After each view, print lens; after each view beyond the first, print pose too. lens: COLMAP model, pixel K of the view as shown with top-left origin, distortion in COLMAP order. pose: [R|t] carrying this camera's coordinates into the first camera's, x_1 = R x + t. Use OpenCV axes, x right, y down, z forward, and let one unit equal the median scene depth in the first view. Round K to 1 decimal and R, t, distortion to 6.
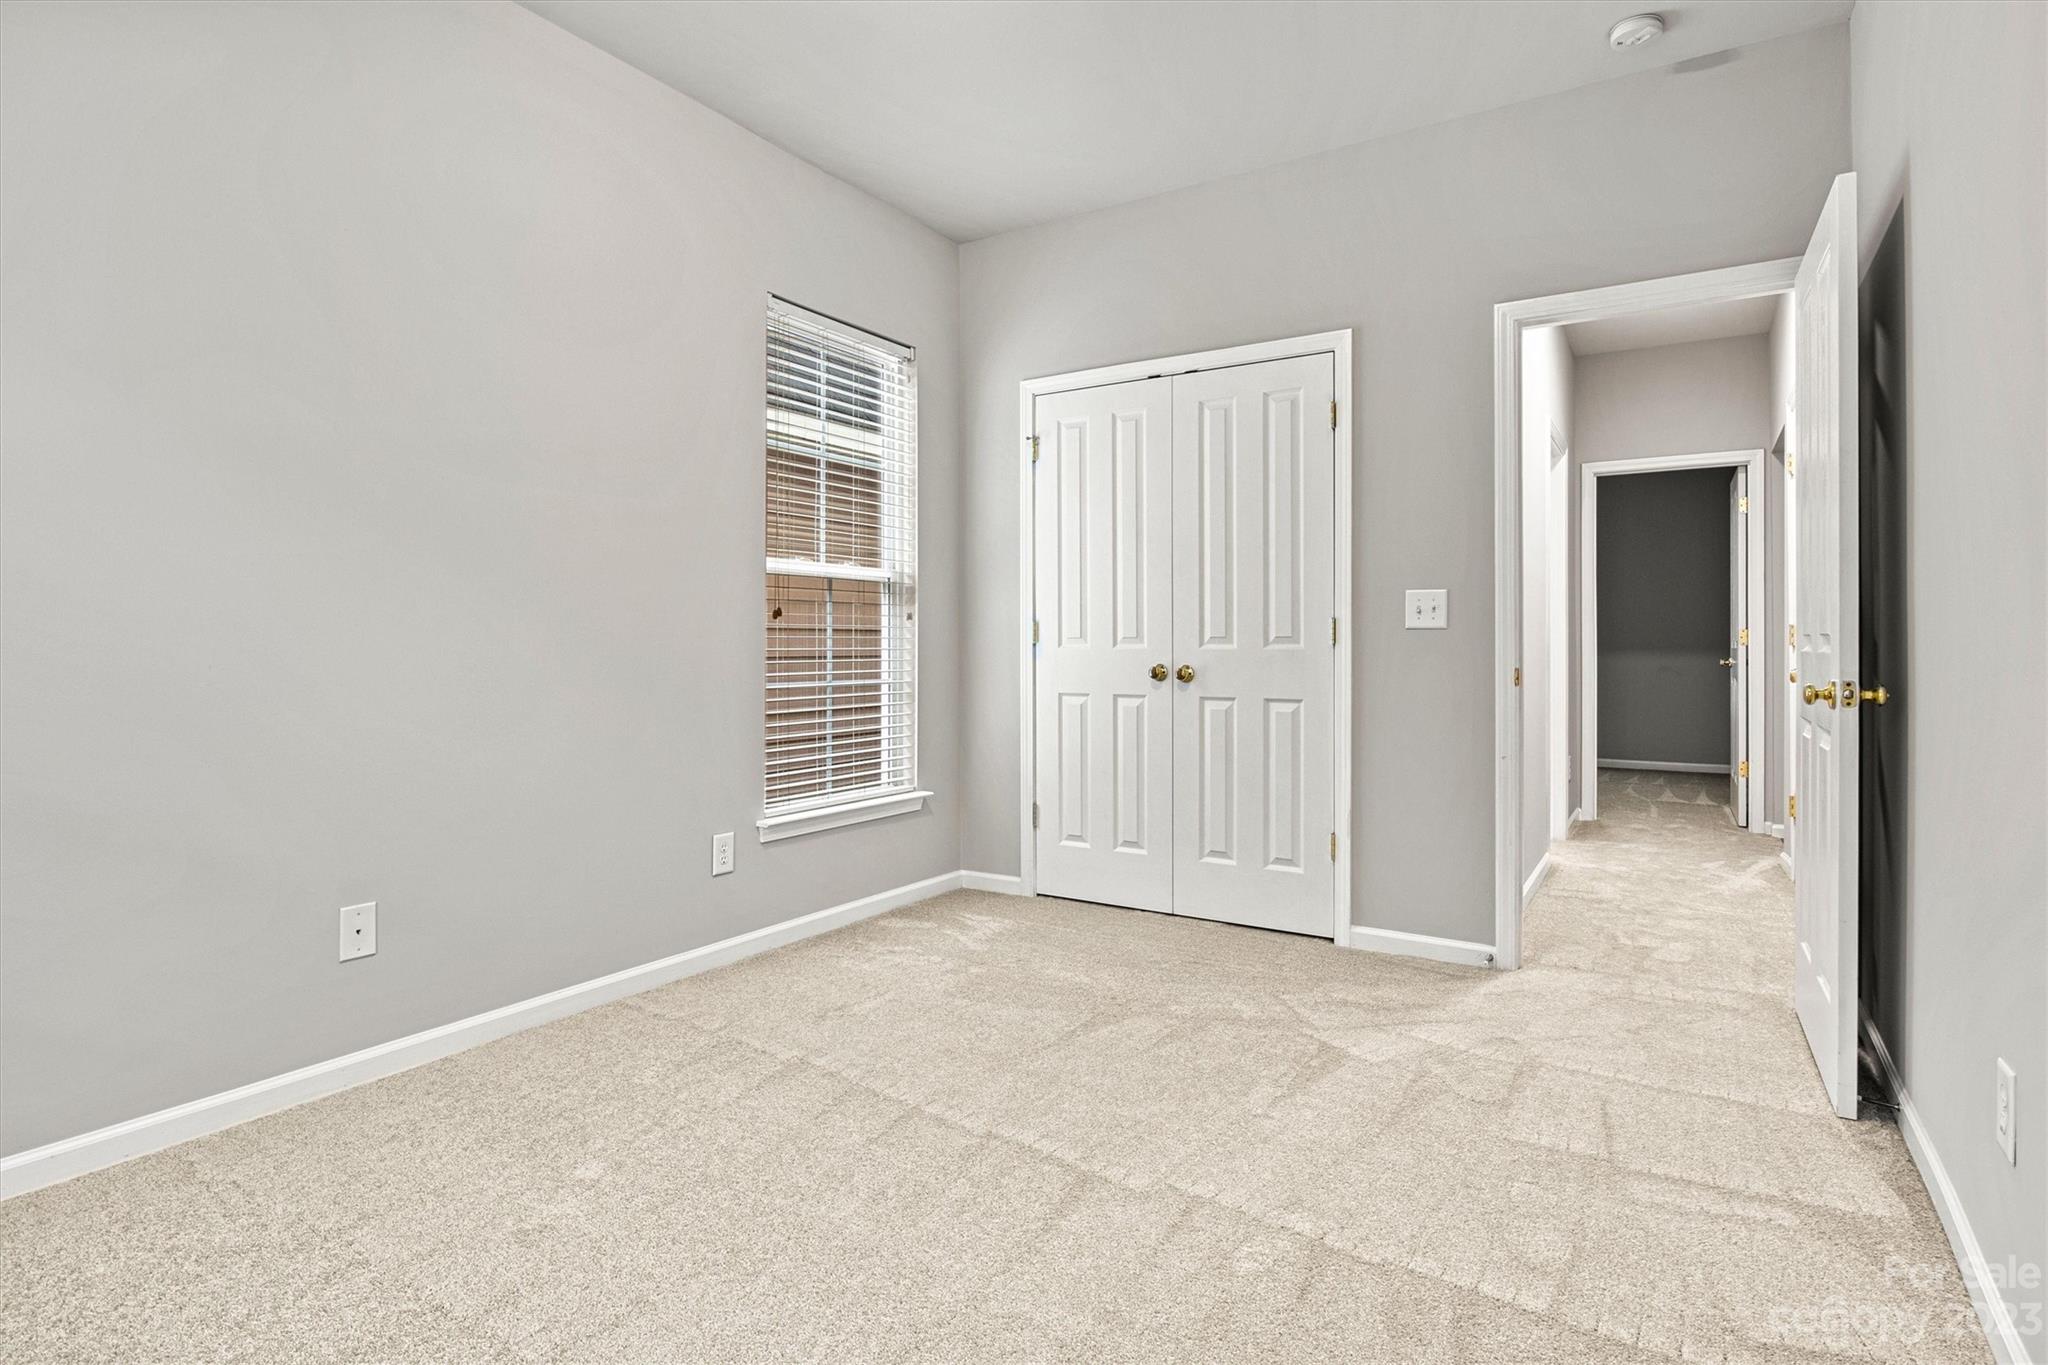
lens RADIAL K [[1050.5, 0, 1020.8], [0, 1050.5, 658.0], [0, 0, 1]] dist [-0.022918, -0.000789]
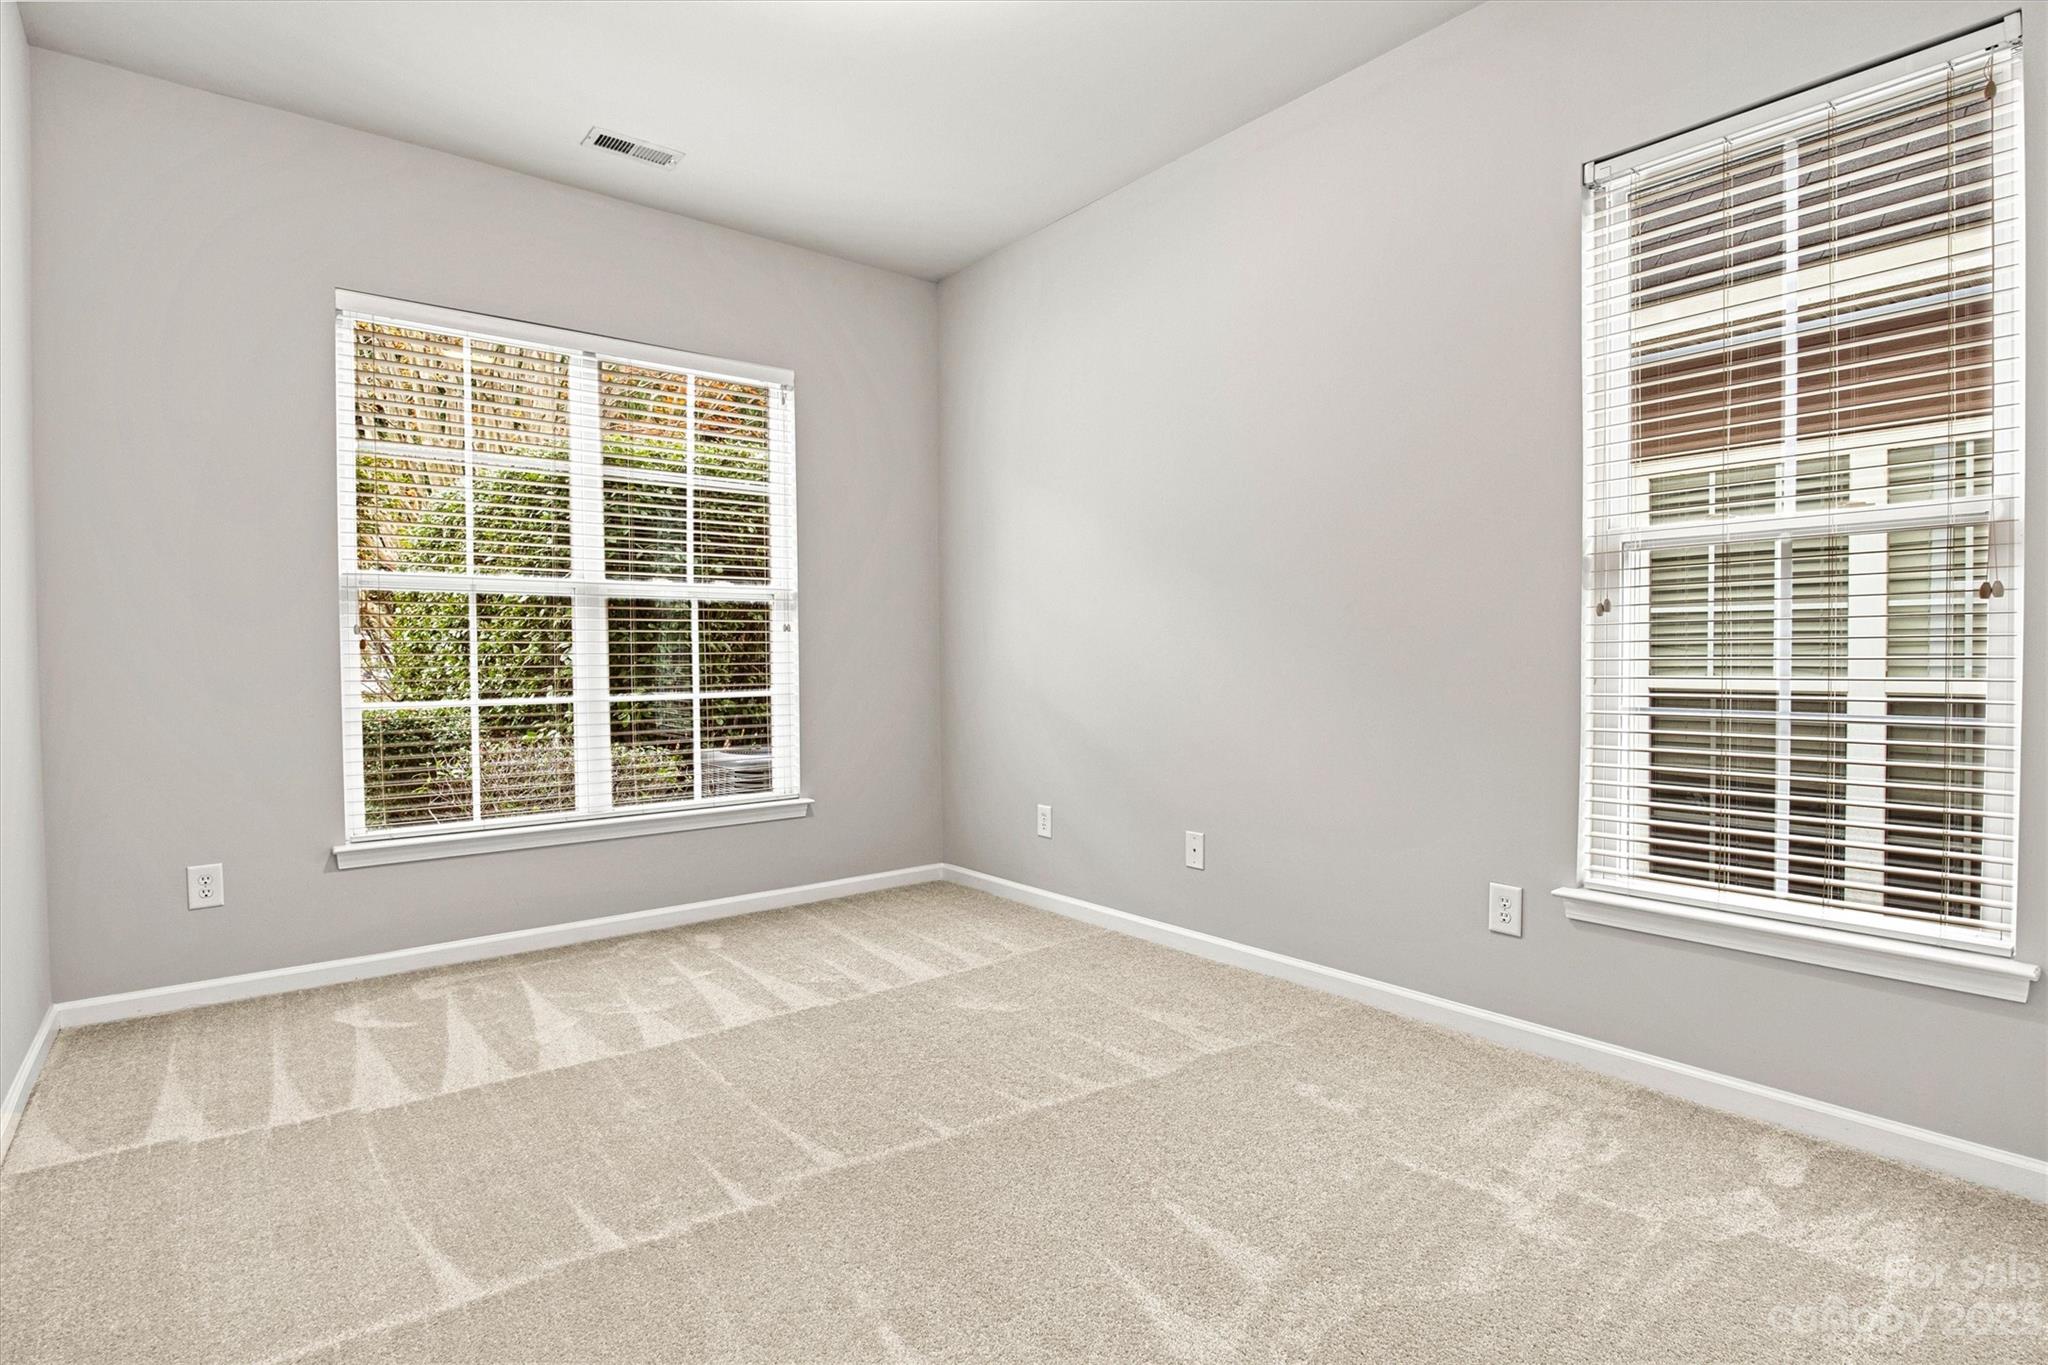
lens RADIAL K [[1029.2, 0, 1026.3], [0, 1029.2, 690.9], [0, 0, 1]] dist [-0.001884, -0.000054]
pose [[-0.310032, 0.029413, -0.950271, 0.532138], [-0.012877, 0.999300, 0.035132, -0.004903], [0.950639, 0.023129, -0.309436, 0.813274]]
